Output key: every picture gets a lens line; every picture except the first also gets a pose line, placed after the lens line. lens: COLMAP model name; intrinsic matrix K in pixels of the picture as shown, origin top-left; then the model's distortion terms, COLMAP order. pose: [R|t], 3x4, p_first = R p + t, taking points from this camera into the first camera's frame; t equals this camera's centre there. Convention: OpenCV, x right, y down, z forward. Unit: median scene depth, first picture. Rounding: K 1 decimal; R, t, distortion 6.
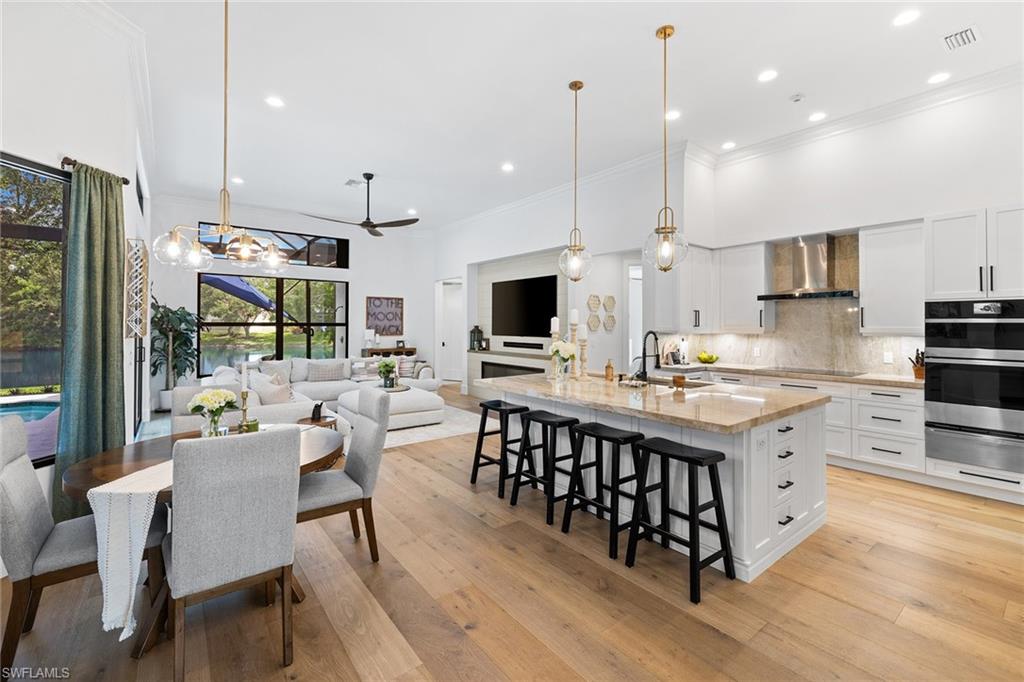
lens RADIAL K [[434.2, 0, 509.7], [0, 434.2, 321.6], [0, 0, 1]] dist [0.001205, -0.000026]
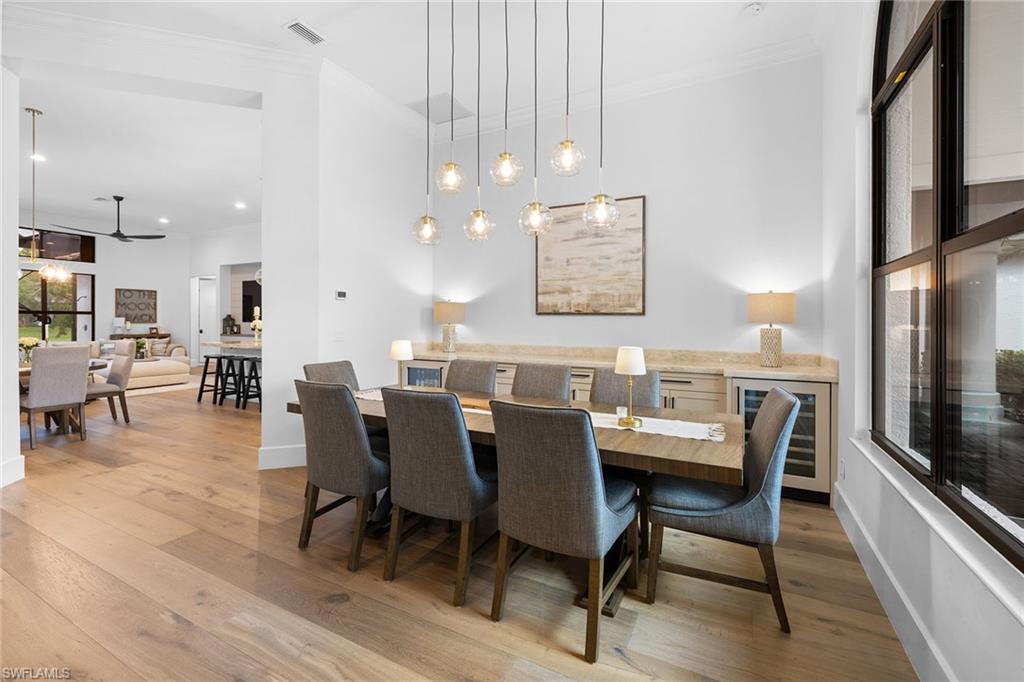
lens RADIAL K [[434.2, 0, 508.7], [0, 434.2, 322.7], [0, 0, 1]] dist [0.001205, -0.000026]
pose [[0.911862, -0.000560, 0.410496, 0.330804], [-0.005265, 0.999901, 0.013058, 0.027435], [-0.410462, -0.014068, 0.911769, -1.080370]]
